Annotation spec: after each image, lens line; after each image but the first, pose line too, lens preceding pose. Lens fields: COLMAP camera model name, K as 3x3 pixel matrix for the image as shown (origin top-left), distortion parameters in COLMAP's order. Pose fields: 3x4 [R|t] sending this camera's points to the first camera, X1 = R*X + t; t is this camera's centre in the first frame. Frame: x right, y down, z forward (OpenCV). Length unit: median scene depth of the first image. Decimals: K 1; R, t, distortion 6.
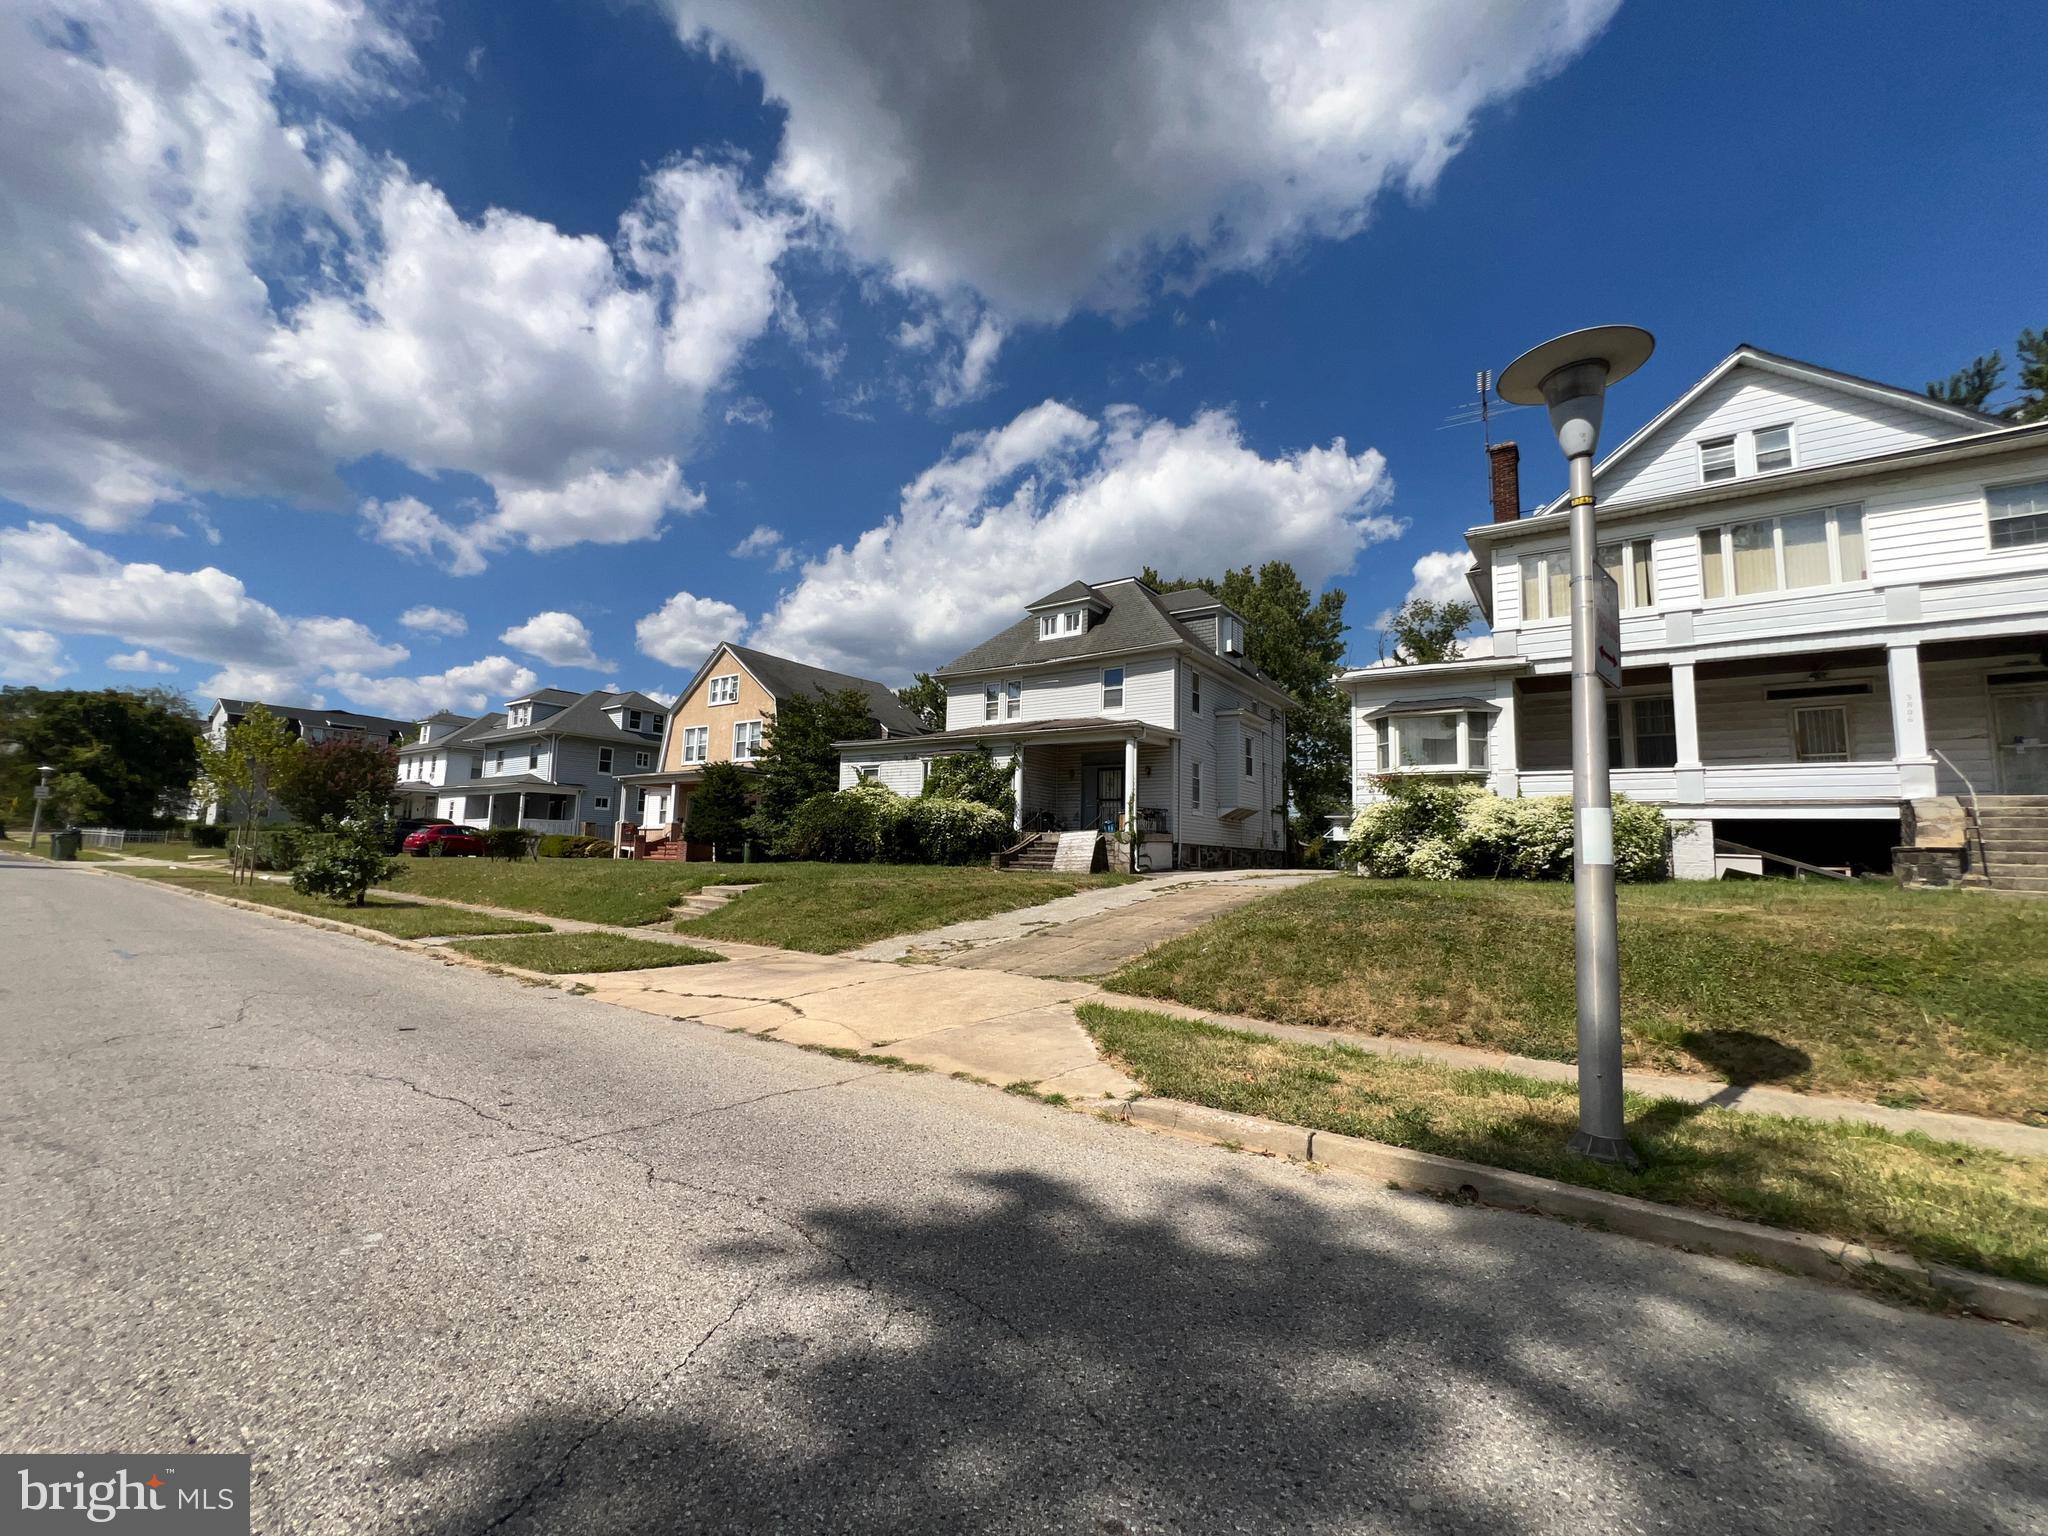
lens RADIAL K [[819.8, 0, 1030.6], [0, 819.8, 769.2], [0, 0, 1]] dist [-0.002093, 0.000580]
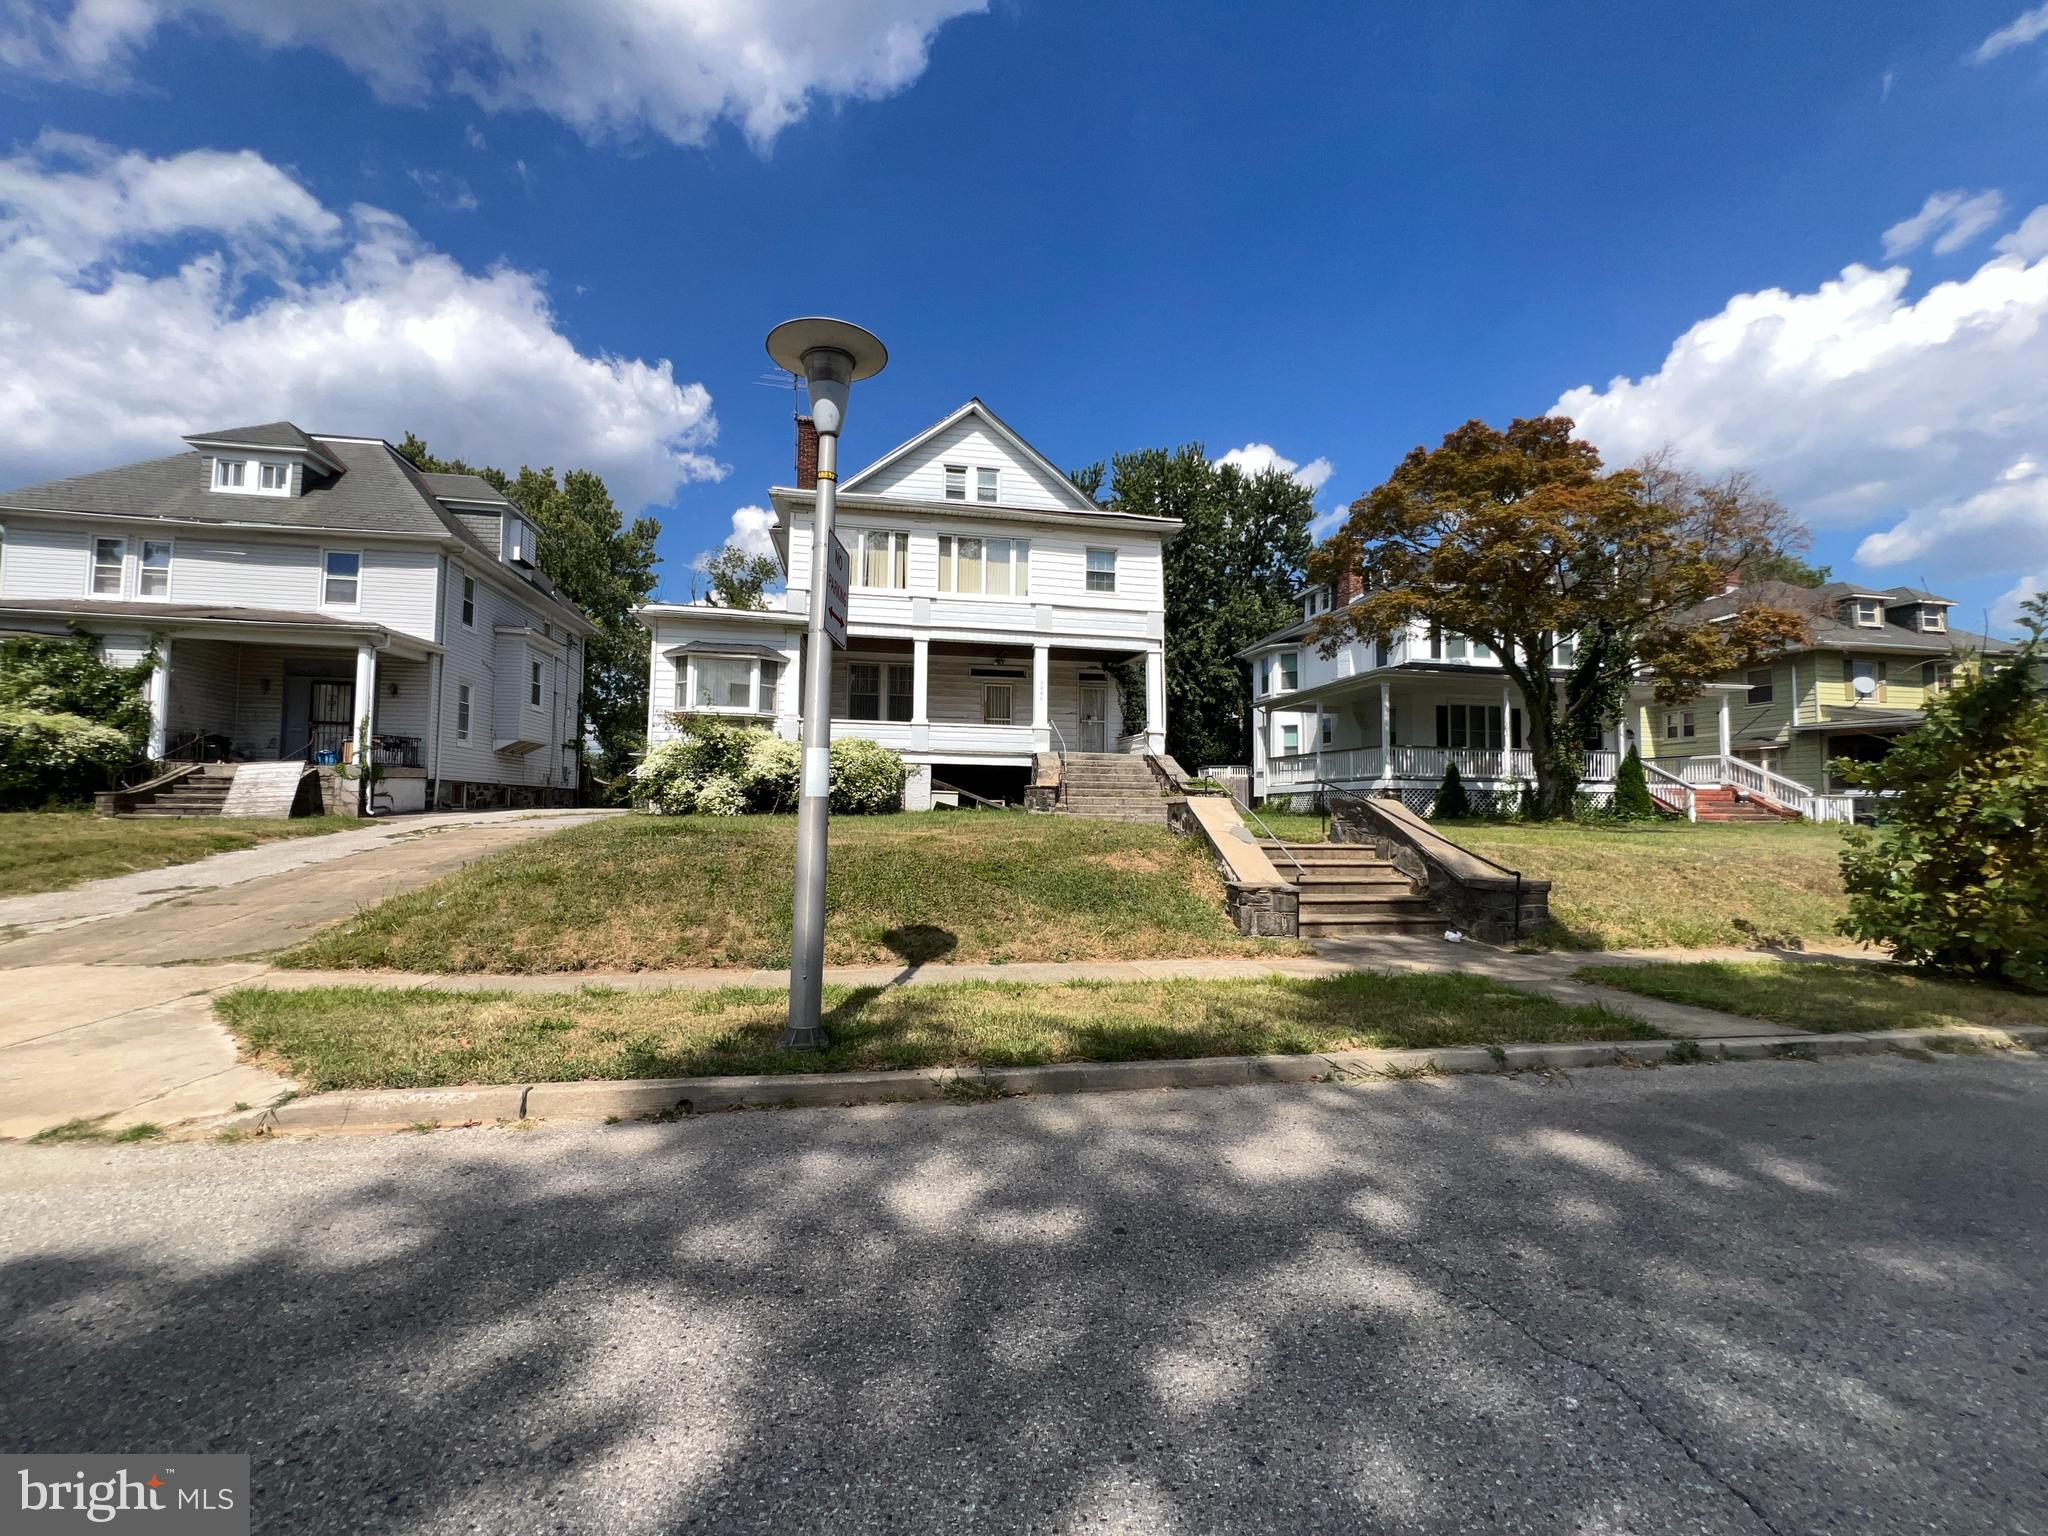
lens RADIAL K [[817.6, 0, 1021.4], [0, 817.6, 766.8], [0, 0, 1]] dist [-0.007768, 0.002371]
pose [[0.703888, 0.019226, 0.710050, 0.019859], [-0.069883, 0.996658, 0.042291, 0.001531], [-0.706865, -0.079389, 0.702880, -0.002226]]
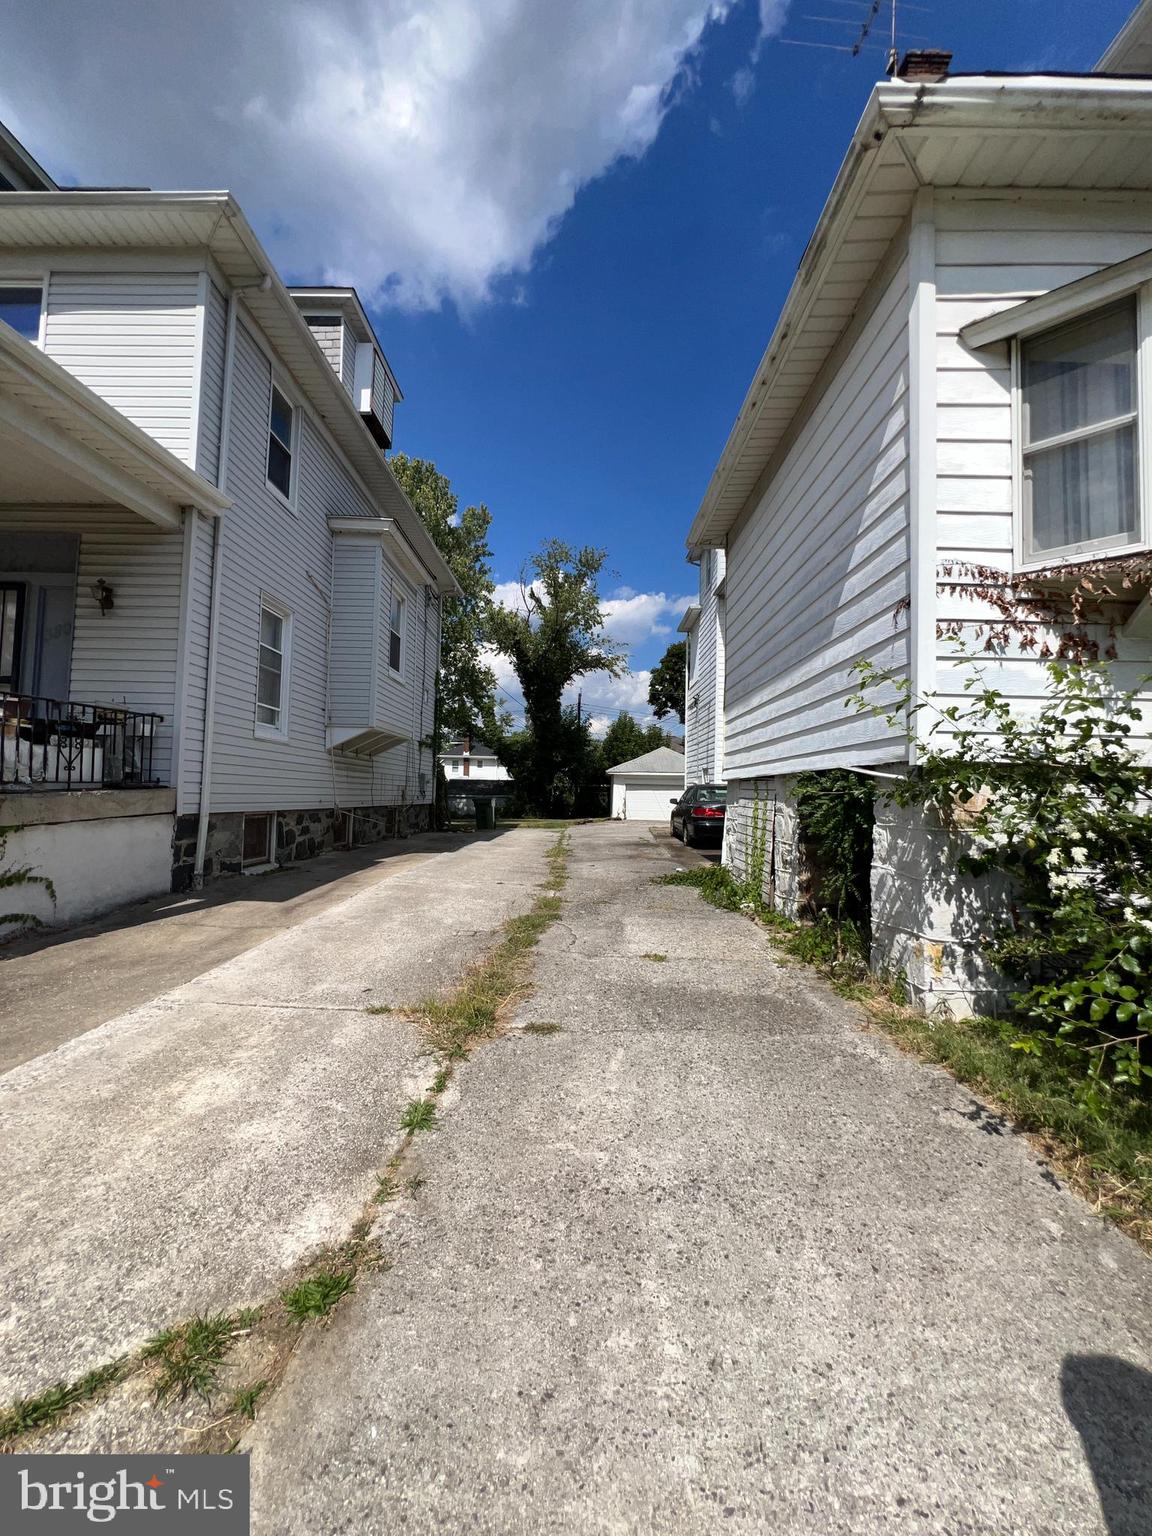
lens RADIAL K [[613.2, 0, 576.0], [0, 613.2, 768.0], [0, 0, 1]] dist [-0.007768, 0.002371]
pose [[0.827117, 0.020430, 0.561658, 0.281089], [-0.064015, 0.996260, 0.058032, 0.076363], [-0.558372, -0.083954, 0.825332, 1.177005]]
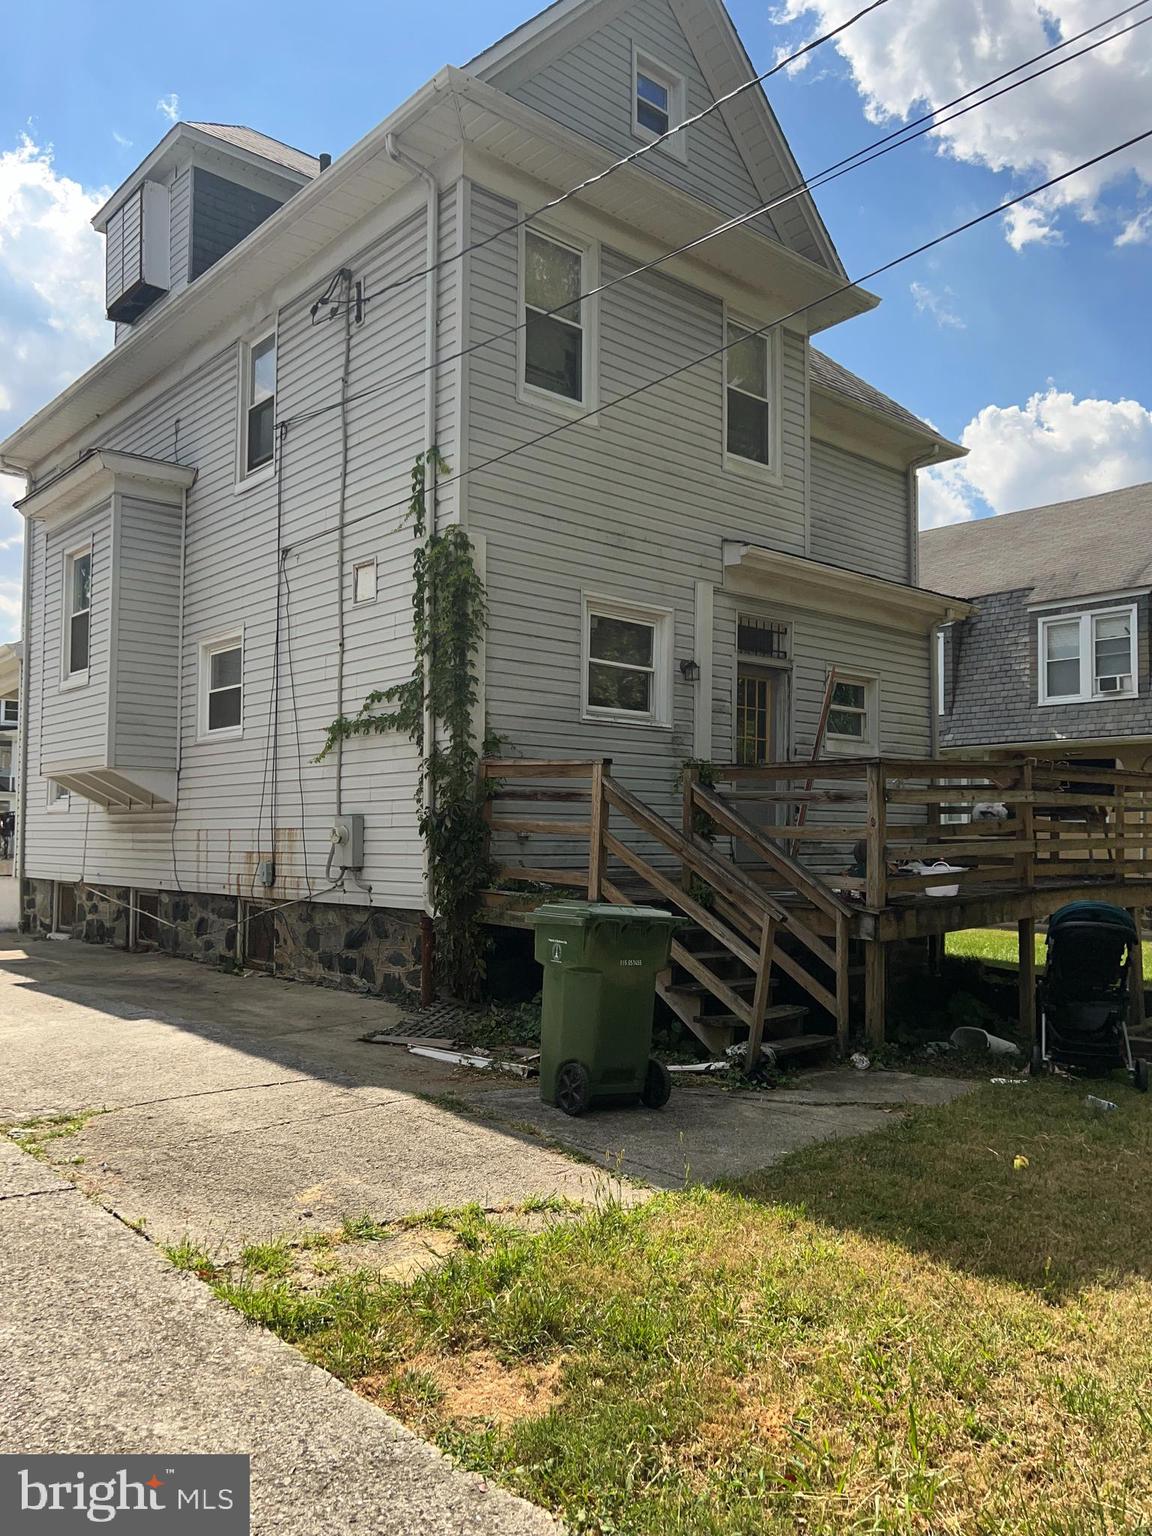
lens RADIAL K [[1153.0, 0, 602.1], [0, 1153.0, 803.7], [0, 0, 1]] dist [0.092311, -0.102649]
pose [[-0.230026, -0.058235, -0.971441, 1.267715], [0.095119, 0.992083, -0.081996, 0.225201], [0.968525, -0.111264, -0.222666, 2.472400]]
